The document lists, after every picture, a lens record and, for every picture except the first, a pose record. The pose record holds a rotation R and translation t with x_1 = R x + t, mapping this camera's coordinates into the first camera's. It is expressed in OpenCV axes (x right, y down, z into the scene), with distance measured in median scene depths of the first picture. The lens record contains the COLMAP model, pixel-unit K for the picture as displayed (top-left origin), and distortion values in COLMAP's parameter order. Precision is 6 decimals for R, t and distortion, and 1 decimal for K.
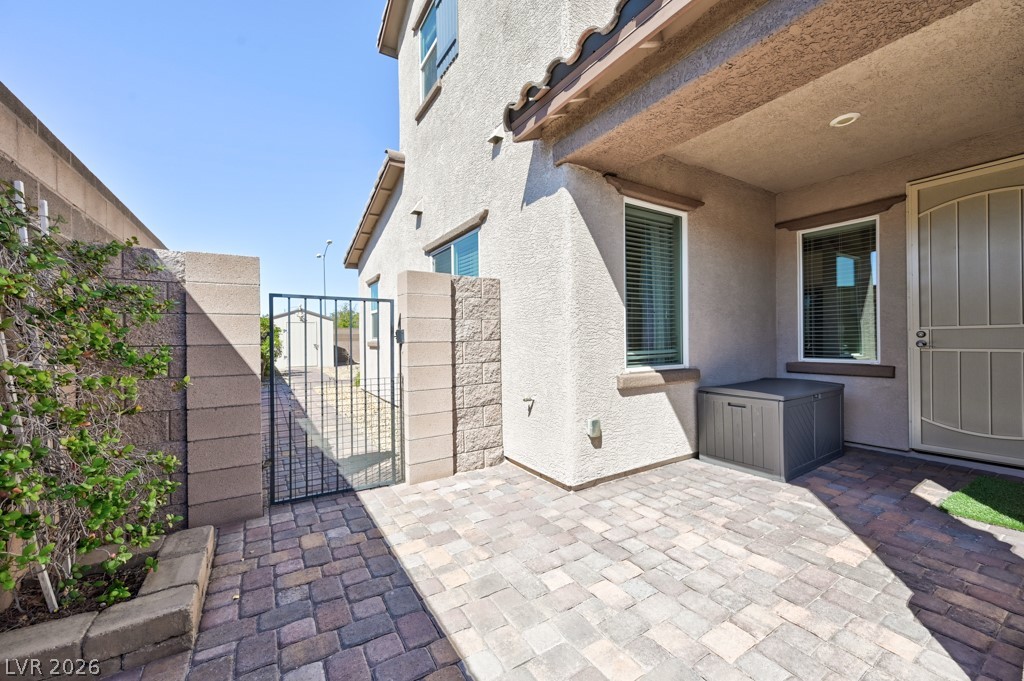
lens RADIAL K [[404.5, 0, 516.3], [0, 404.5, 338.9], [0, 0, 1]] dist [0.001703, 0.000494]
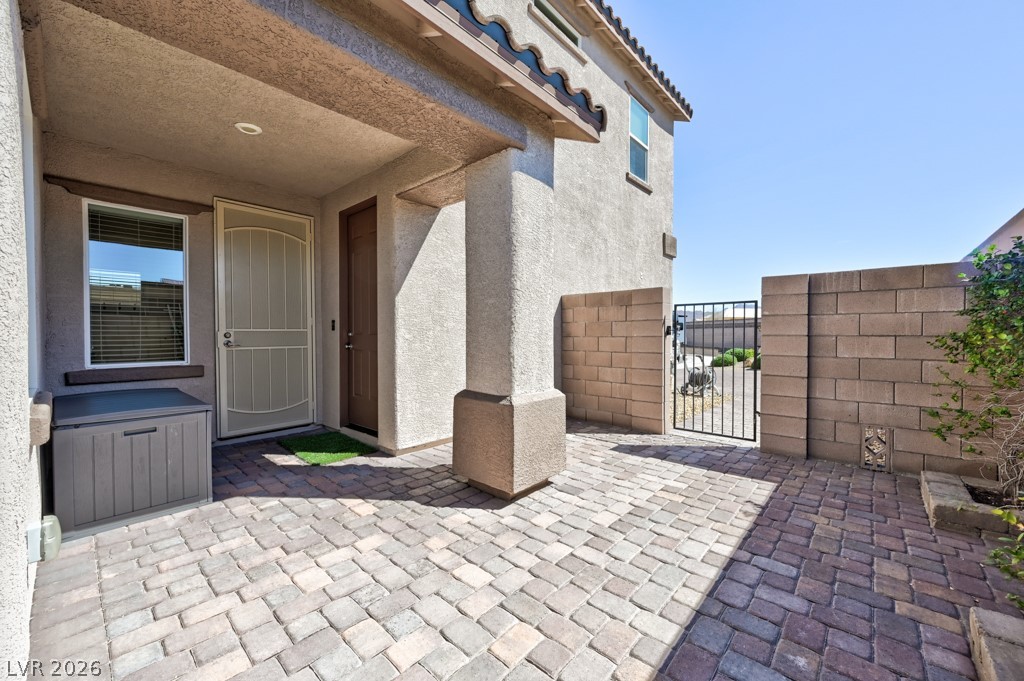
lens RADIAL K [[404.5, 0, 517.2], [0, 404.5, 341.9], [0, 0, 1]] dist [0.001703, 0.000494]
pose [[-0.276071, -0.007189, 0.961110, -0.388605], [0.003451, 0.999958, 0.008470, -0.000291], [-0.961131, 0.005655, -0.276035, 0.642278]]
